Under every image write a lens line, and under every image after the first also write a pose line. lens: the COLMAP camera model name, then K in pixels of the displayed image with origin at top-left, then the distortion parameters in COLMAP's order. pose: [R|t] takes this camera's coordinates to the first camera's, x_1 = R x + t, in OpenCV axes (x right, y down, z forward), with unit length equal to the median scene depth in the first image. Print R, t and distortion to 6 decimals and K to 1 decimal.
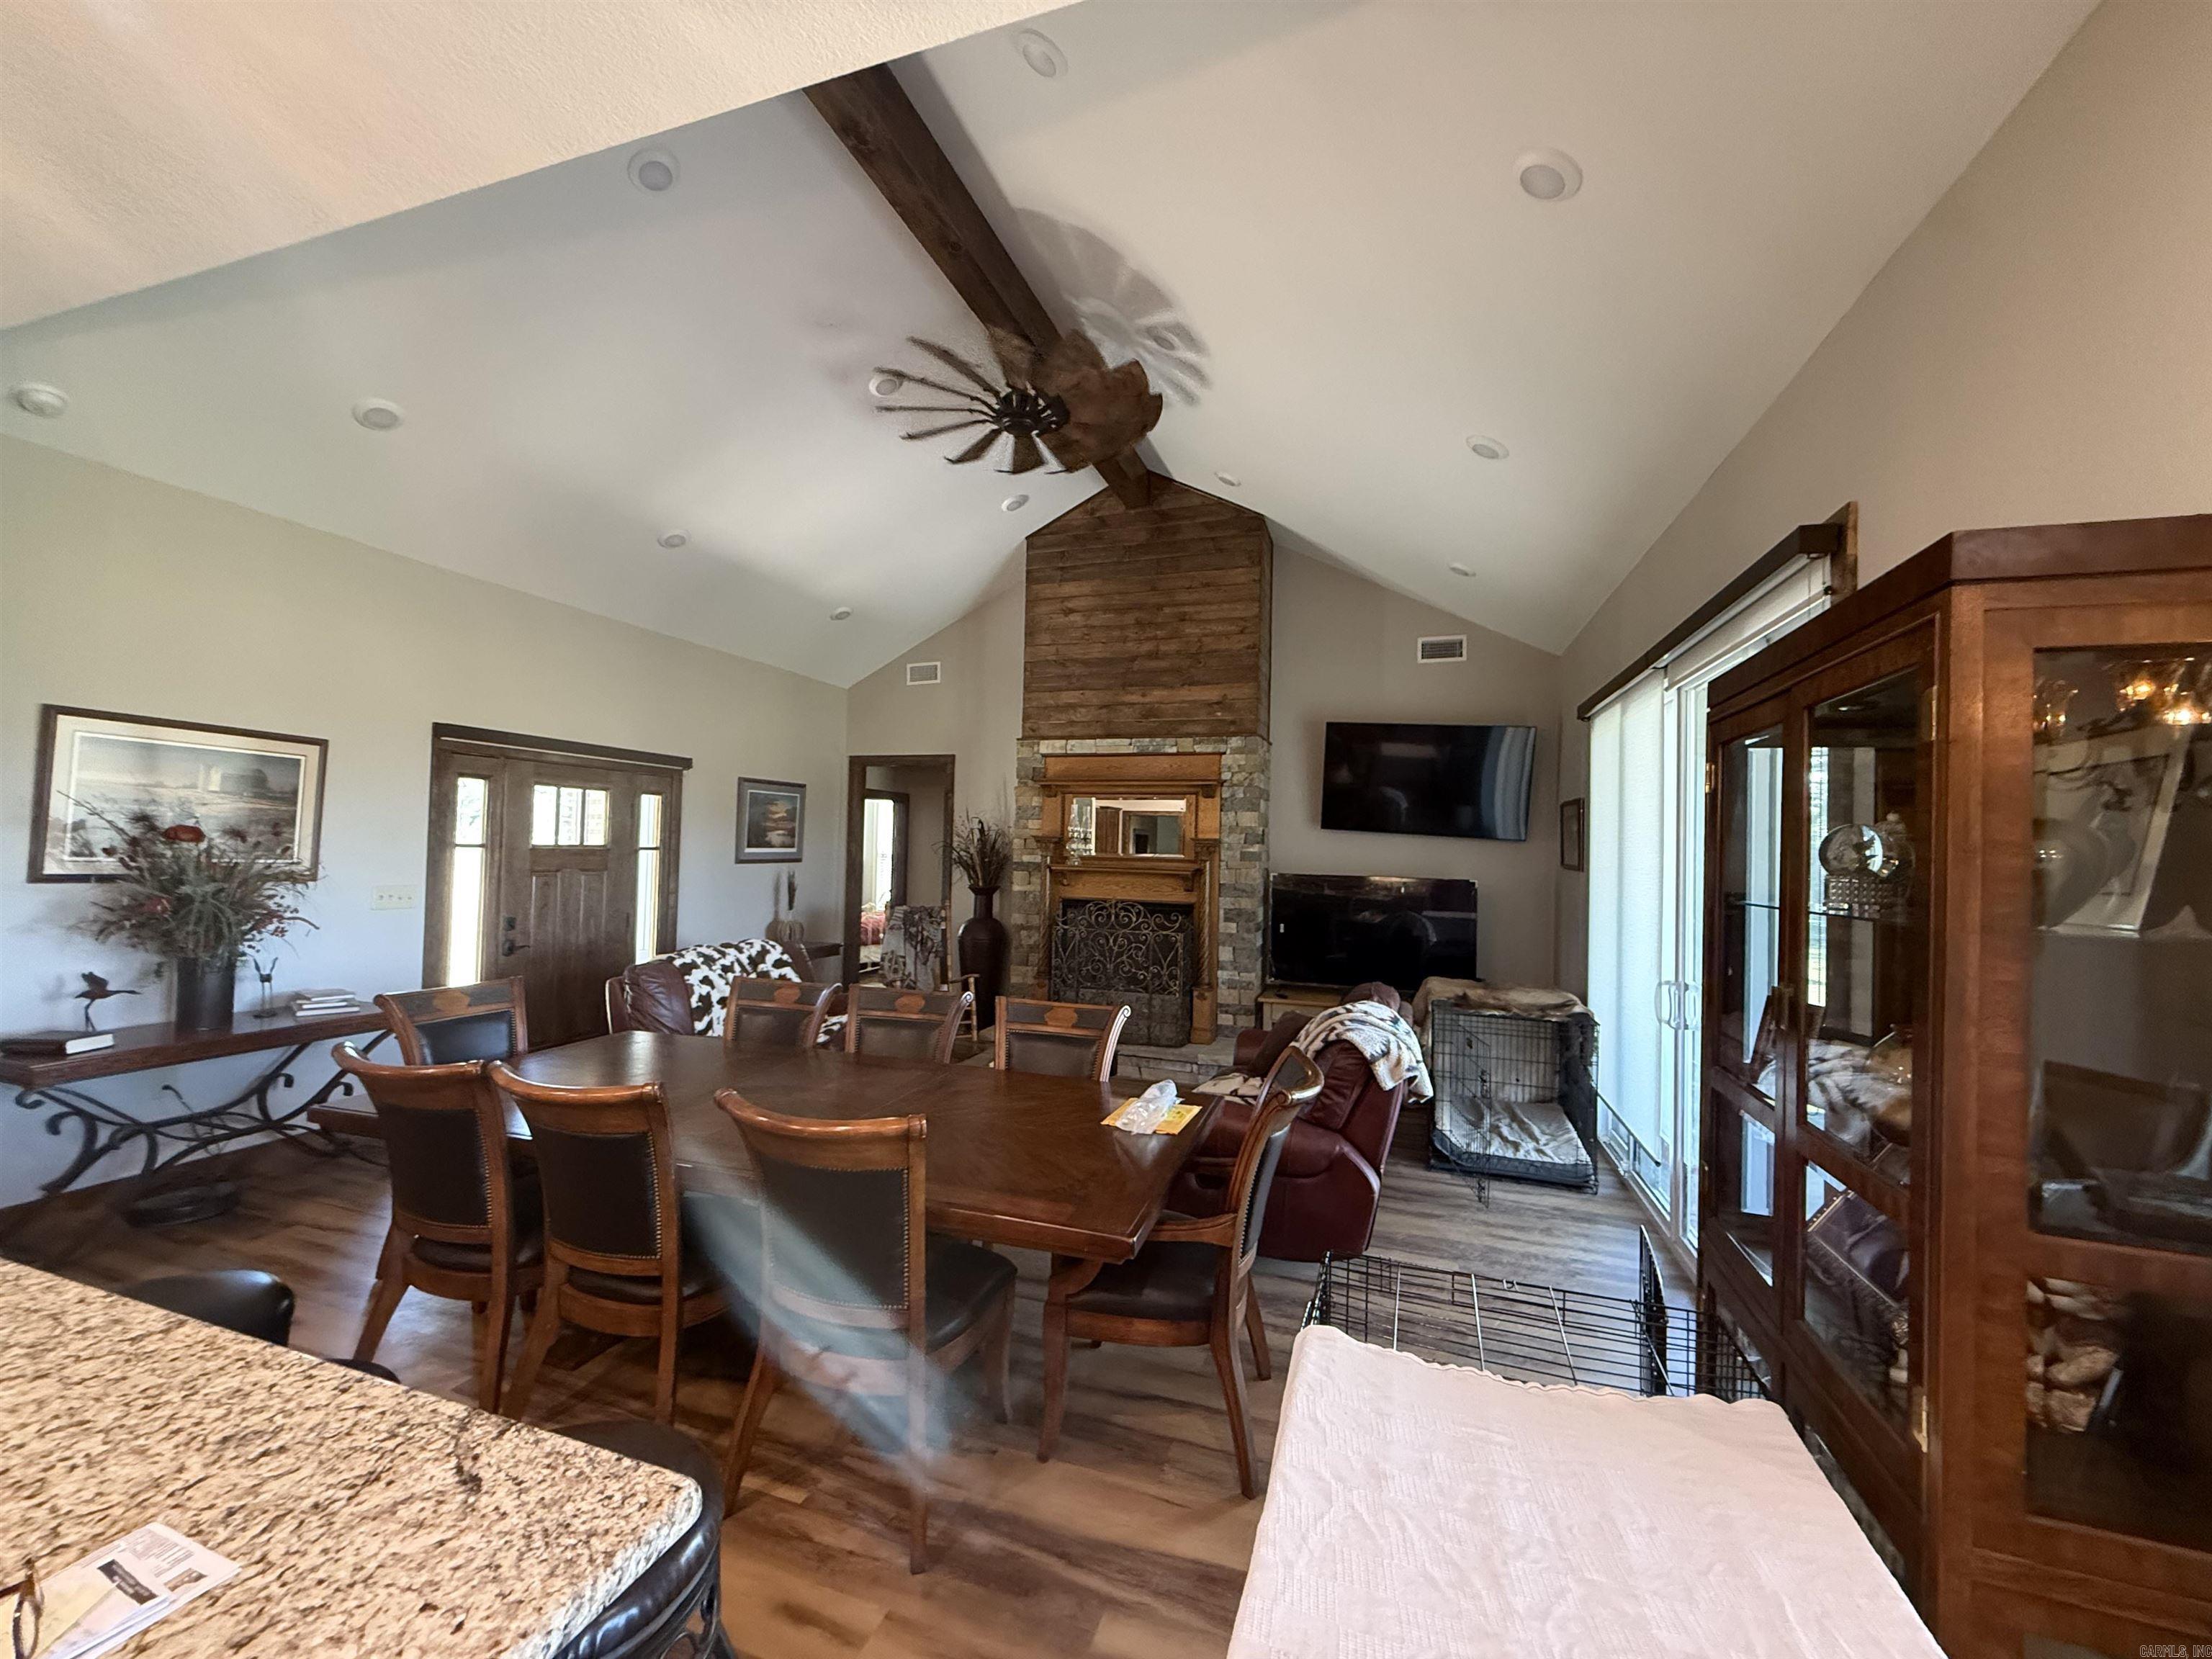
lens RADIAL K [[888.9, 0, 1103.1], [0, 888.9, 829.4], [0, 0, 1]] dist [-0.001562, -0.000008]
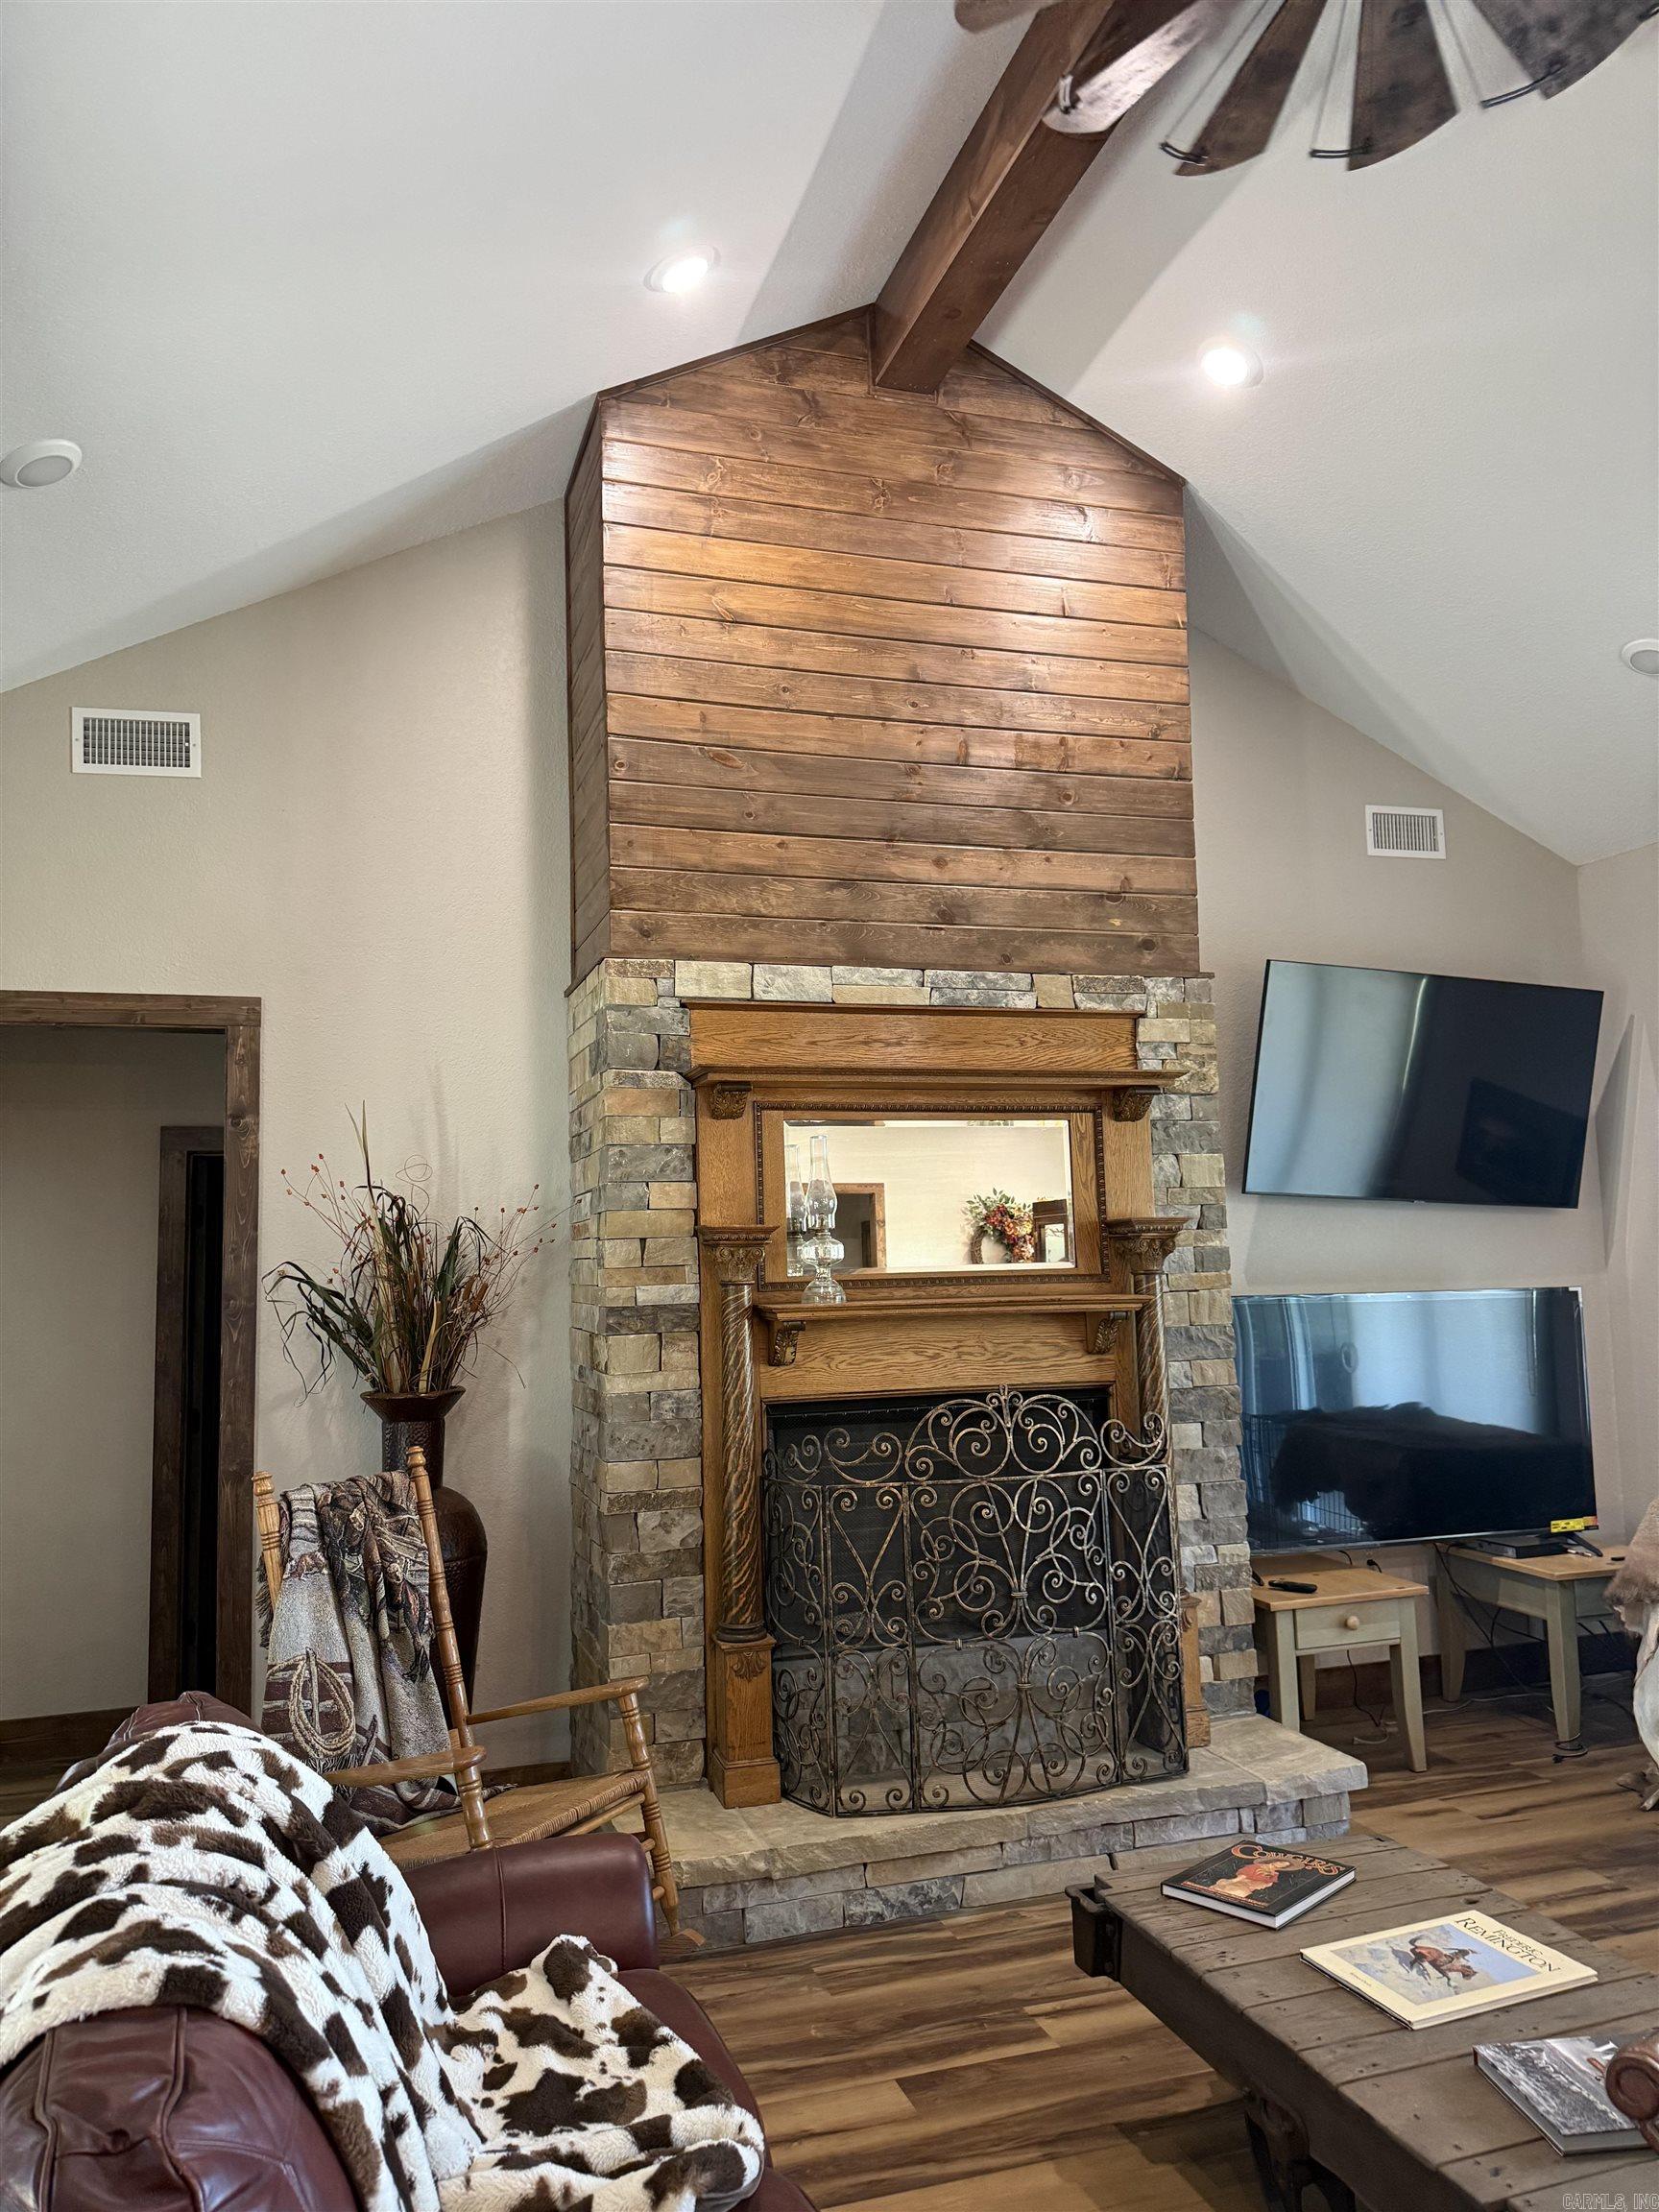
lens RADIAL K [[1573.4, 0, 829.2], [0, 1573.4, 1102.2], [0, 0, 1]] dist [0.067827, -0.000753]
pose [[0.802364, 0.016345, 0.596611, -0.410442], [0.031850, 0.997028, -0.070149, 0.002816], [-0.595984, 0.075287, 0.799459, 0.479669]]
